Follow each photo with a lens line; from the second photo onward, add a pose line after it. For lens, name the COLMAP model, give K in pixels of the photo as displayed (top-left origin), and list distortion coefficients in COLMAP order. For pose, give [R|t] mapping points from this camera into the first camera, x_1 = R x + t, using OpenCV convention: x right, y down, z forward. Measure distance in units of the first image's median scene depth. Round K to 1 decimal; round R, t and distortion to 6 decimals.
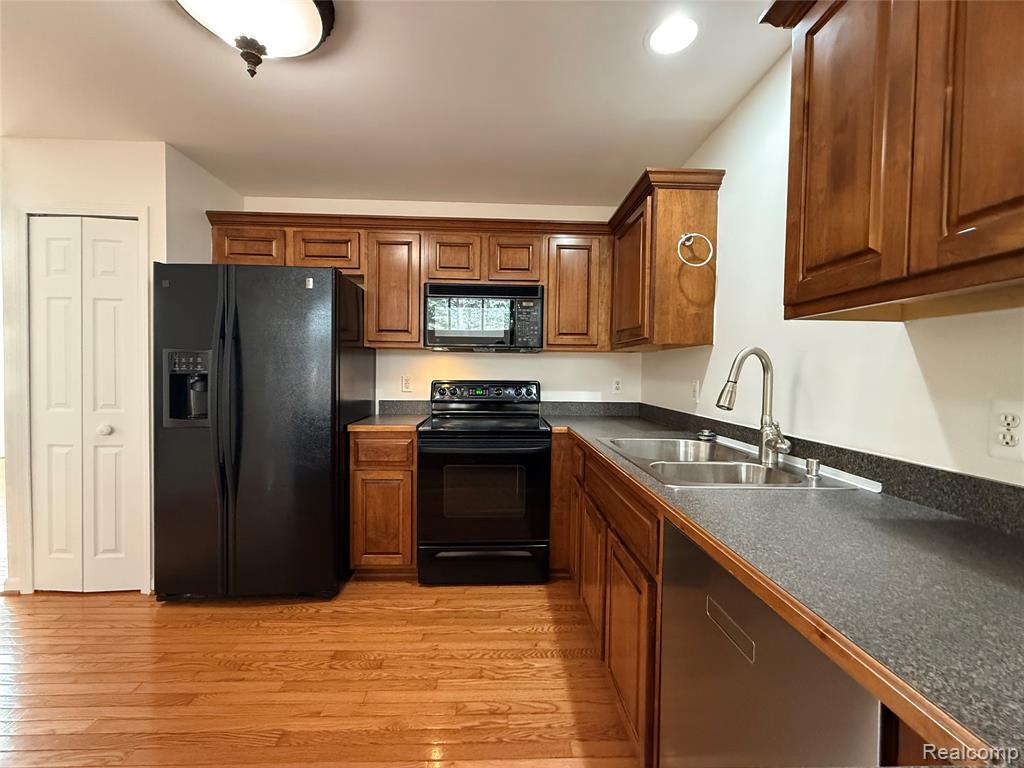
lens RADIAL K [[407.7, 0, 510.3], [0, 407.7, 383.0], [0, 0, 1]] dist [-0.001029, 0.000303]
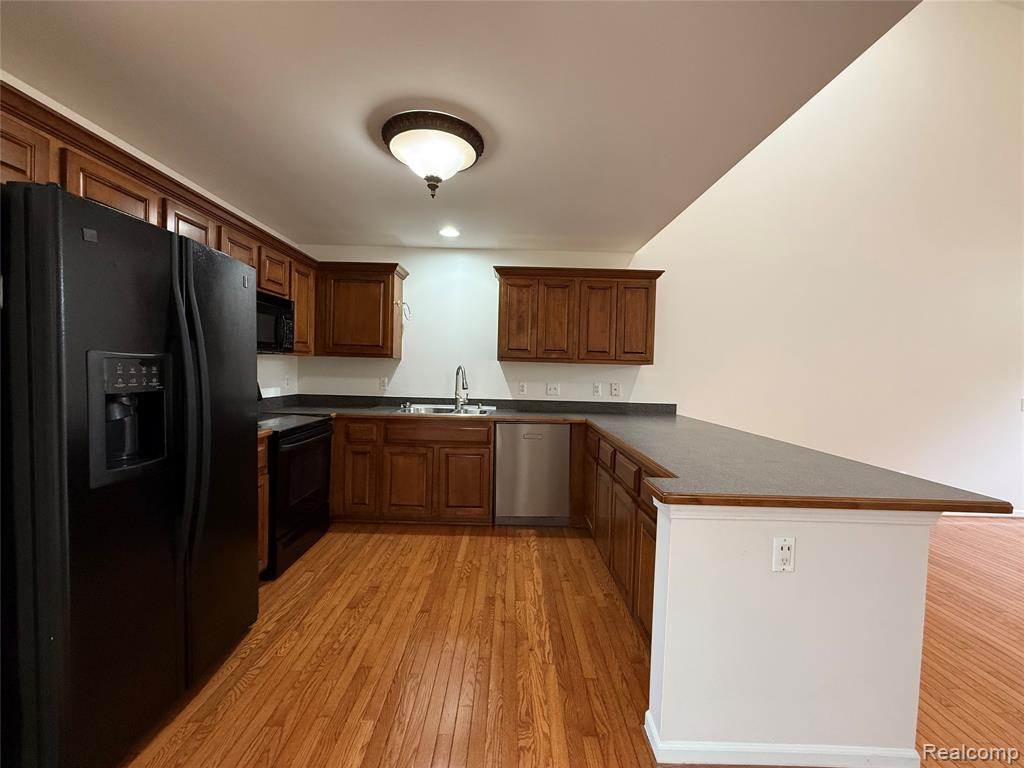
lens RADIAL K [[407.7, 0, 510.3], [0, 407.7, 383.0], [0, 0, 1]] dist [-0.001029, 0.000303]
pose [[0.034459, -0.044955, 0.998395, -1.441962], [0.003842, 0.998986, 0.044849, -0.064909], [-0.999399, 0.002290, 0.034597, 0.414290]]
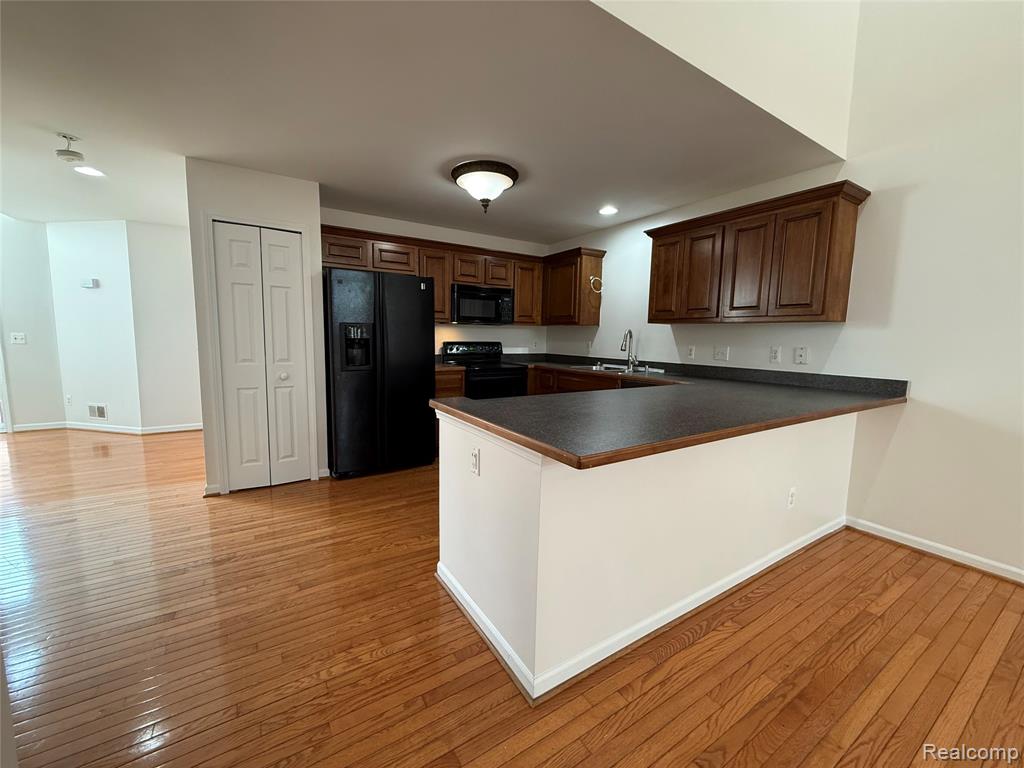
lens RADIAL K [[407.7, 0, 510.3], [0, 407.7, 383.0], [0, 0, 1]] dist [-0.001029, 0.000303]
pose [[0.863533, -0.055709, 0.501206, -1.128383], [0.008216, 0.995302, 0.096471, 0.003227], [-0.504225, -0.079188, 0.859934, -0.769930]]
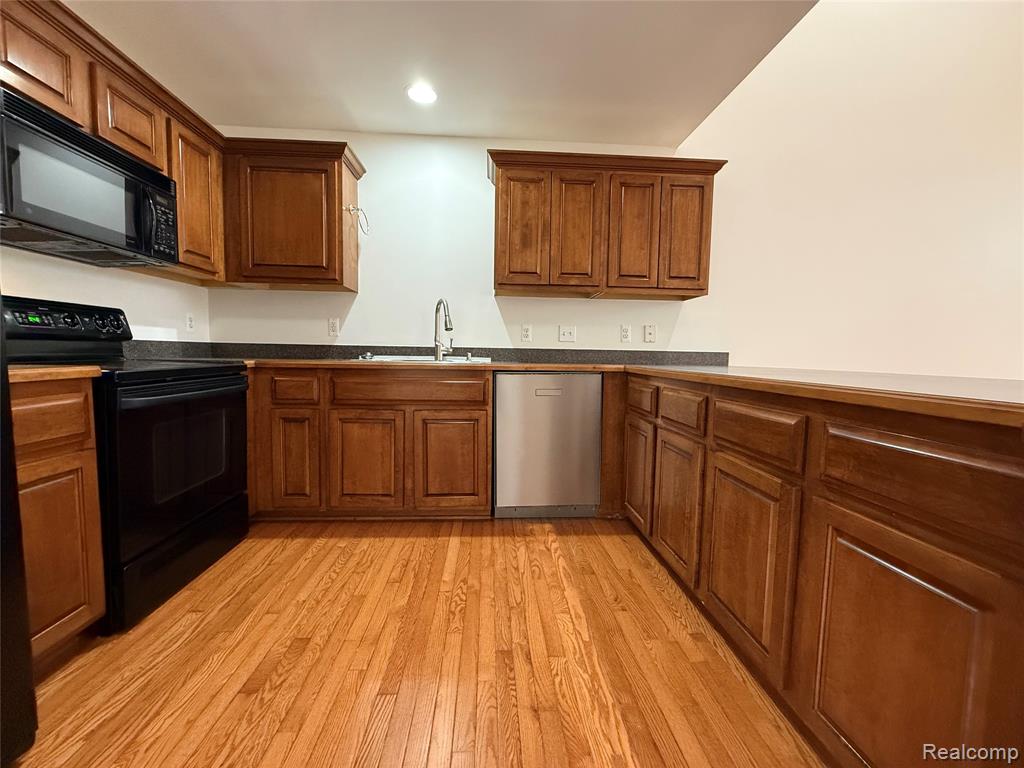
lens RADIAL K [[407.7, 0, 510.3], [0, 407.7, 383.0], [0, 0, 1]] dist [-0.001029, 0.000303]
pose [[-0.020599, -0.088550, 0.995859, -0.939403], [0.010952, 0.995990, 0.088788, 0.096611], [-0.999728, 0.012736, -0.019547, 0.511209]]
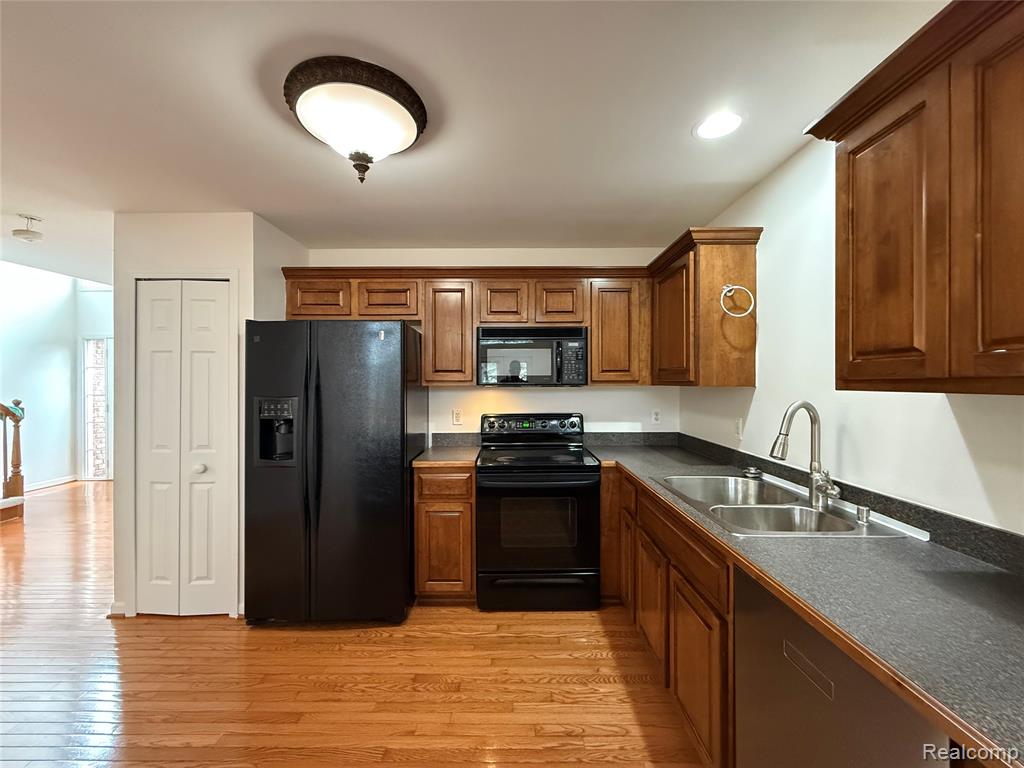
lens RADIAL K [[407.7, 0, 510.3], [0, 407.7, 383.0], [0, 0, 1]] dist [-0.001029, 0.000303]
pose [[0.999099, -0.015499, -0.039499, -0.105435], [0.014404, 0.999508, -0.027858, -0.083340], [0.039911, 0.027264, 0.998831, -0.097840]]
